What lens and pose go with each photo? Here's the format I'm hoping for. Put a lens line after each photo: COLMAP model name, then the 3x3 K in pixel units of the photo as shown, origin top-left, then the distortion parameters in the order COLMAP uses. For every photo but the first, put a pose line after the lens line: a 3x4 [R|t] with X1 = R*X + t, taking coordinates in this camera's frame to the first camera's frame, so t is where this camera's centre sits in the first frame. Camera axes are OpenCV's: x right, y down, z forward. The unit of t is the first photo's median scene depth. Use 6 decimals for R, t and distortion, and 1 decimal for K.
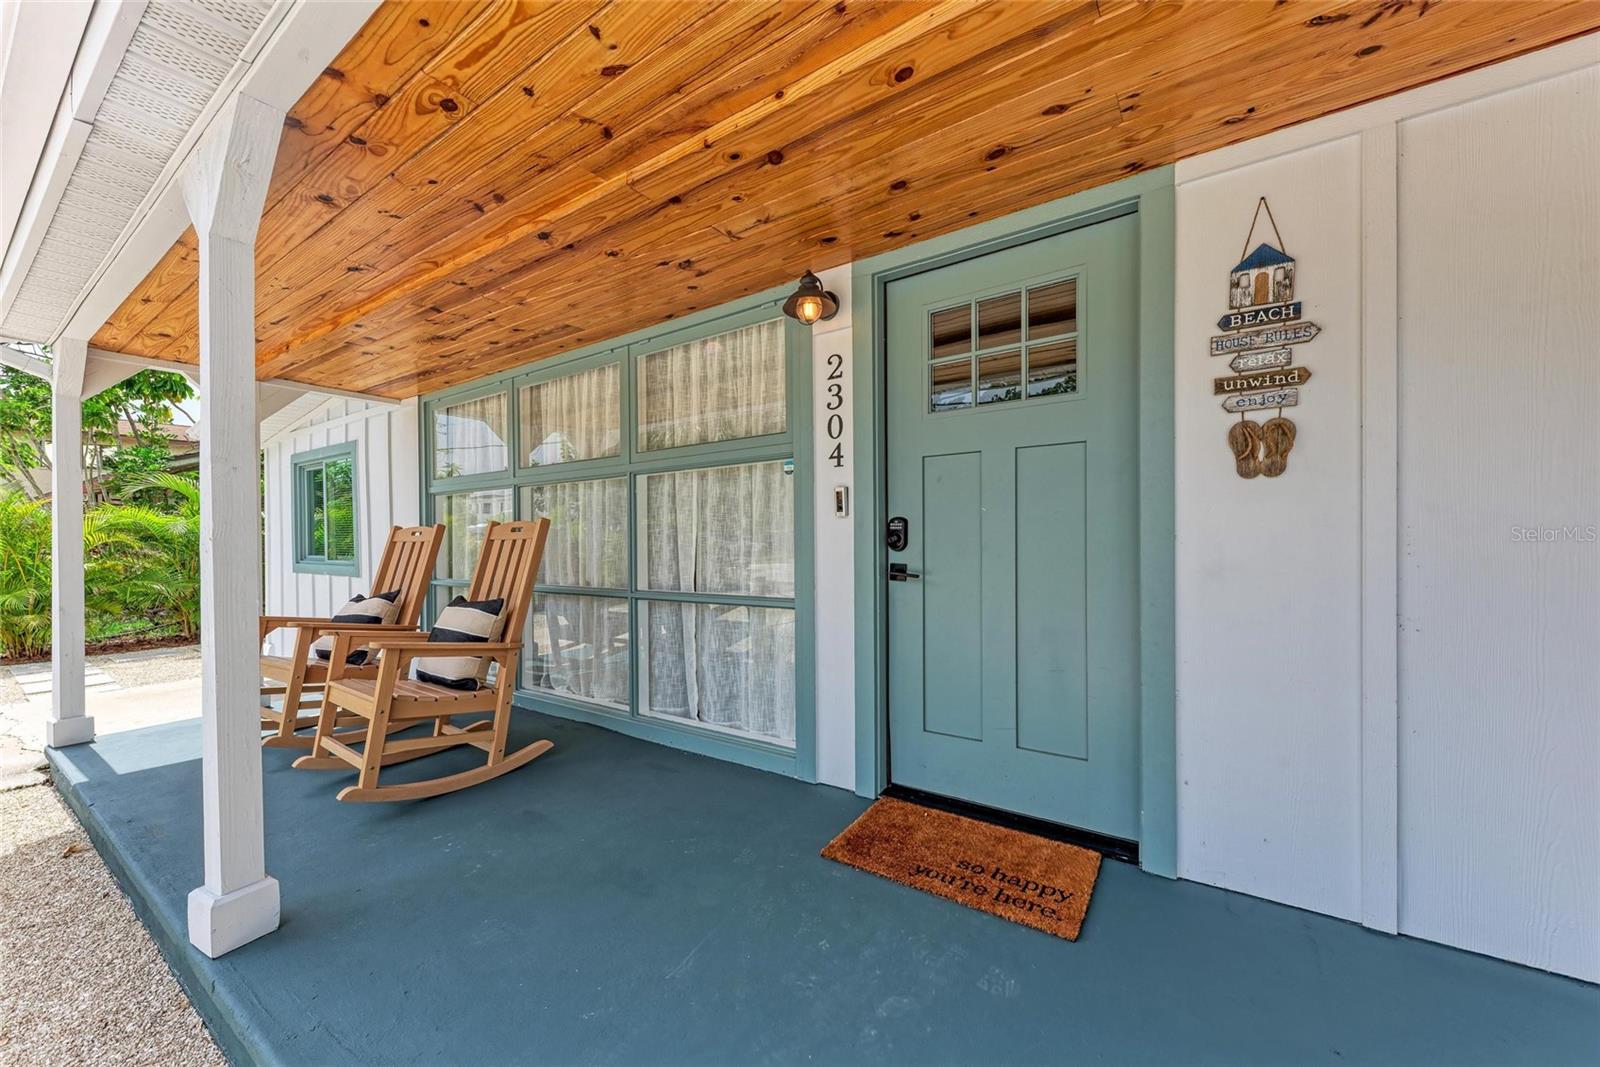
lens RADIAL K [[590.9, 0, 812.7], [0, 590.9, 543.0], [0, 0, 1]] dist [0.000808, 0.000110]
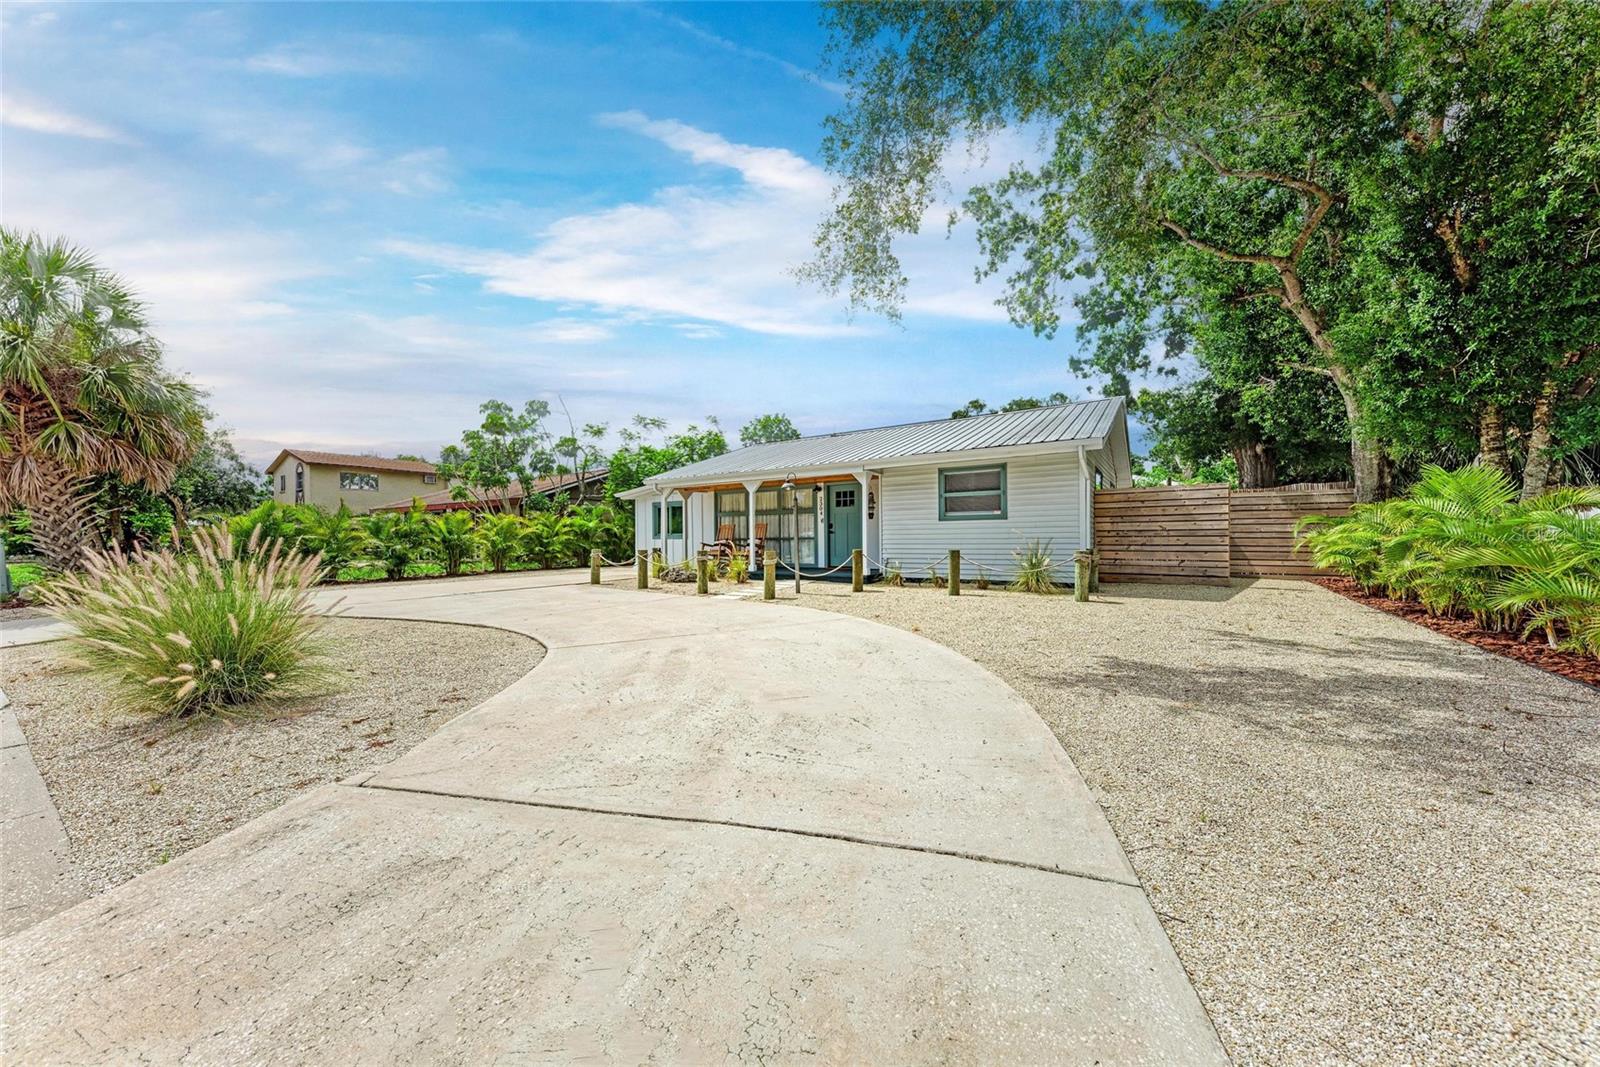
lens RADIAL K [[547.4, 0, 804.5], [0, 547.4, 542.3], [0, 0, 1]] dist [0.019242, -0.005953]
pose [[0.999997, -0.000092, -0.002322, -0.120060], [0.000121, 0.999924, 0.012360, 0.082787], [0.002321, -0.012360, 0.999921, -4.689765]]
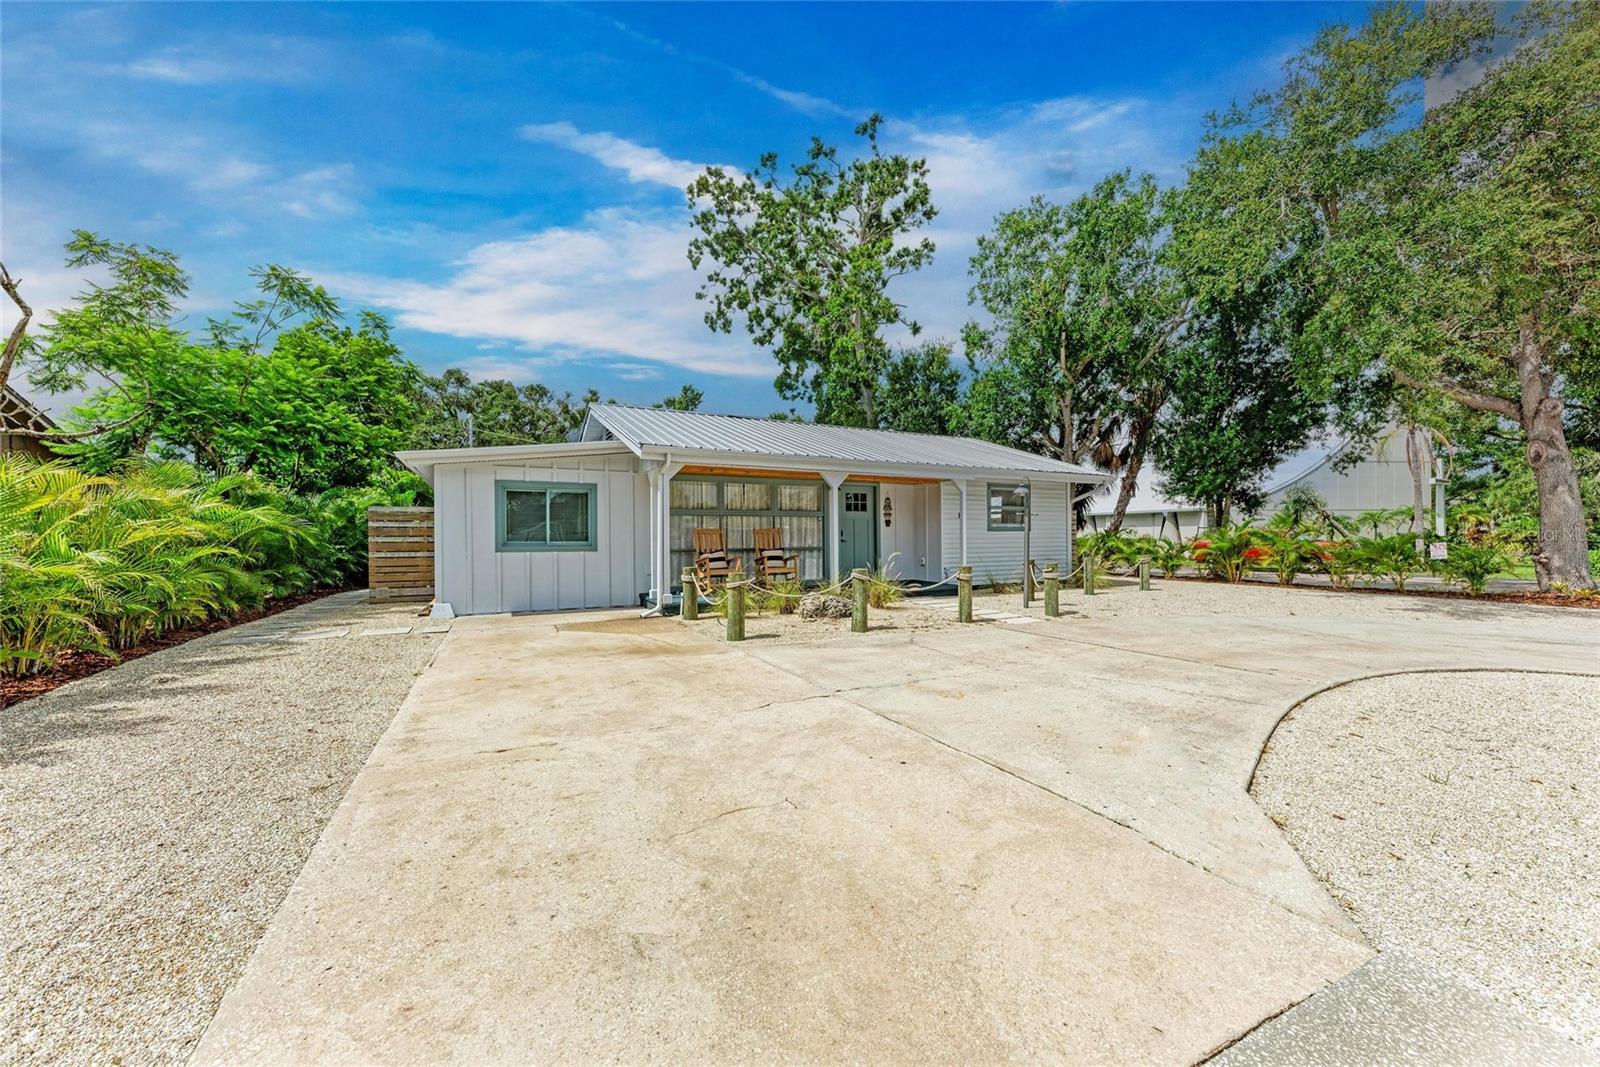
lens RADIAL K [[590.9, 0, 812.7], [0, 590.9, 543.0], [0, 0, 1]] dist [0.000808, 0.000110]
pose [[0.478440, 0.000493, 0.878120, -4.460809], [0.000086, 1.000000, -0.000608, 0.070617], [-0.878120, 0.000367, 0.478440, -1.260161]]
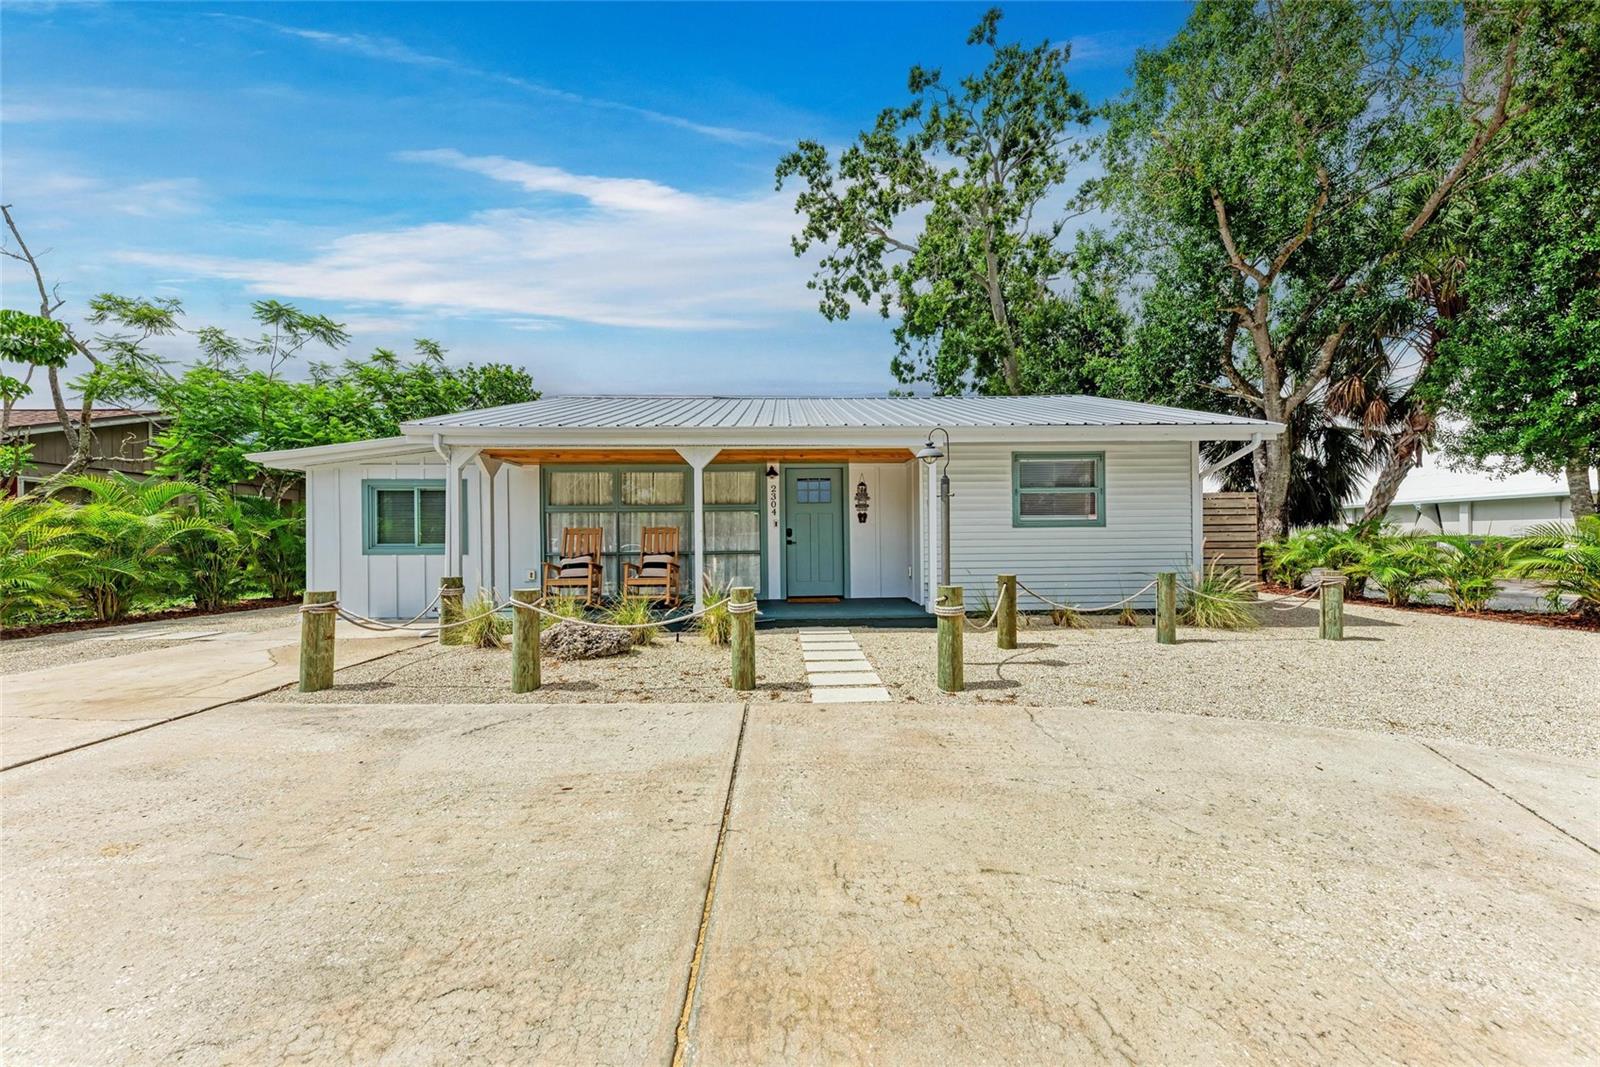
lens RADIAL K [[550.9, 0, 809.6], [0, 550.9, 538.8], [0, 0, 1]] dist [0.018764, -0.005712]
pose [[0.814392, 0.003689, 0.580304, -1.838731], [-0.000318, 0.999982, -0.005911, 0.046779], [-0.580316, 0.004630, 0.814379, -2.034528]]
